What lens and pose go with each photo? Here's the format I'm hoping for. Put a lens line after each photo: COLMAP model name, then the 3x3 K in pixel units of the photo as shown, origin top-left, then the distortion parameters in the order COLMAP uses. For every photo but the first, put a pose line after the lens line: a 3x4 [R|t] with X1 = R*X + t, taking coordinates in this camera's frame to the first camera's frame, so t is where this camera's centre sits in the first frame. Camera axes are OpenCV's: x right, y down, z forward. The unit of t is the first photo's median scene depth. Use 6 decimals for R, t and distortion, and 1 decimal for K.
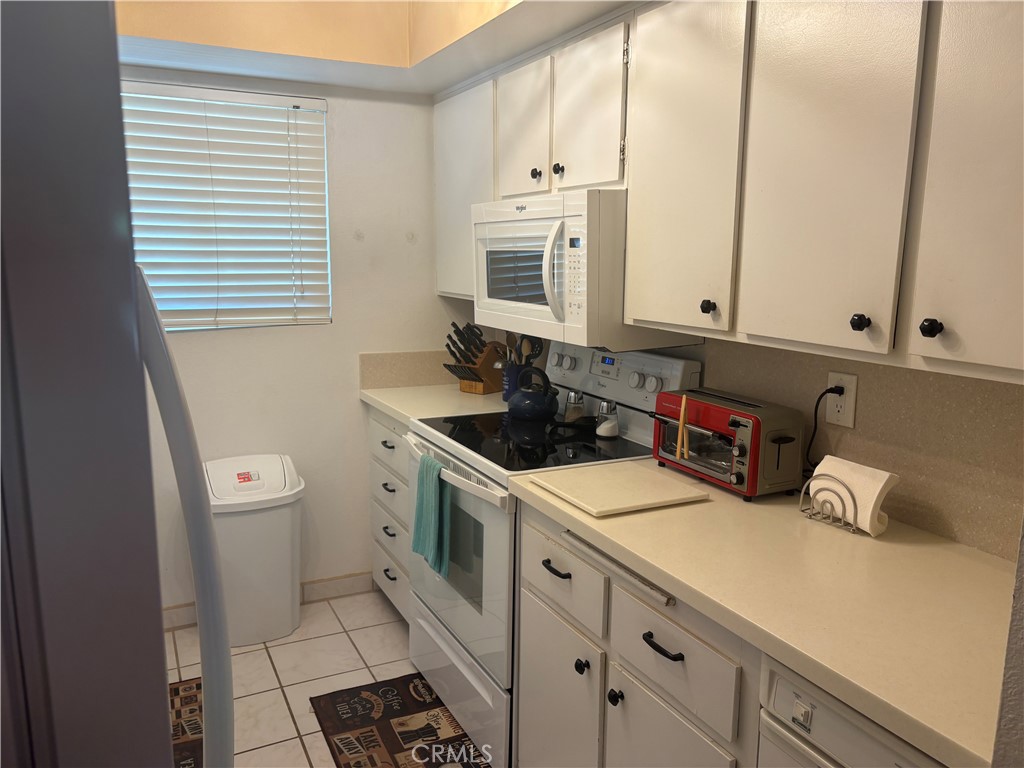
lens RADIAL K [[781.9, 0, 510.3], [0, 781.9, 396.5], [0, 0, 1]] dist [0.062474, -0.073676]
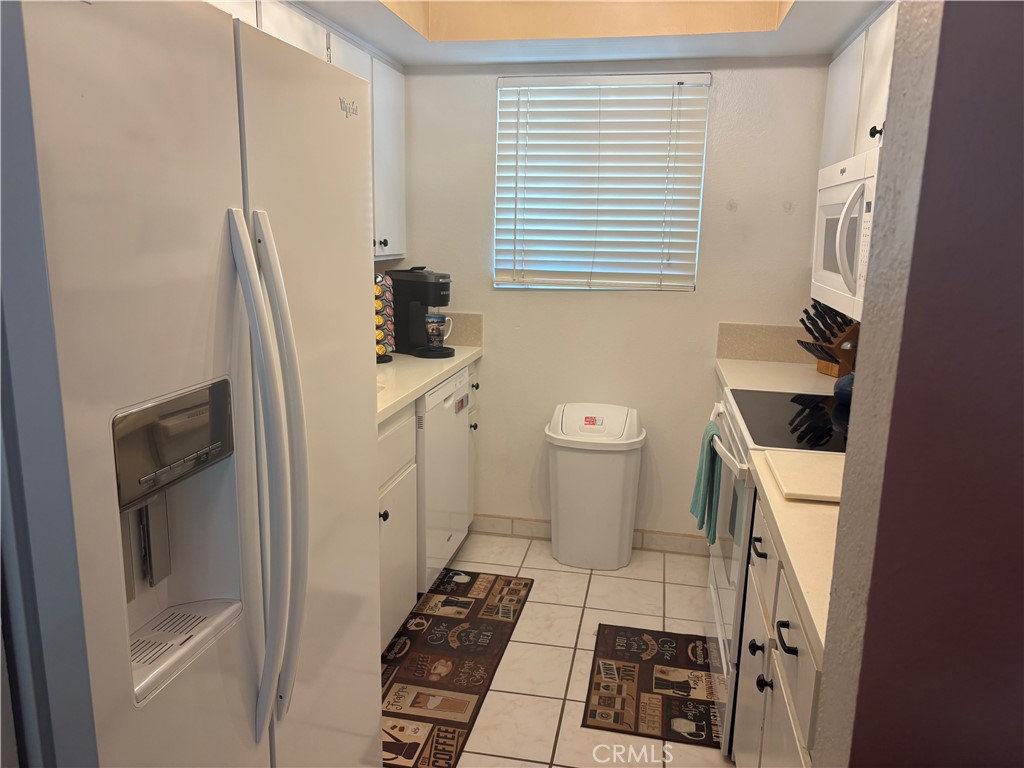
lens RADIAL K [[781.9, 0, 510.3], [0, 781.9, 396.5], [0, 0, 1]] dist [0.062474, -0.073676]
pose [[0.790990, 0.140345, -0.595516, 0.235870], [-0.125631, 0.989852, 0.066409, 0.007017], [0.598792, 0.022286, 0.800594, 0.026335]]
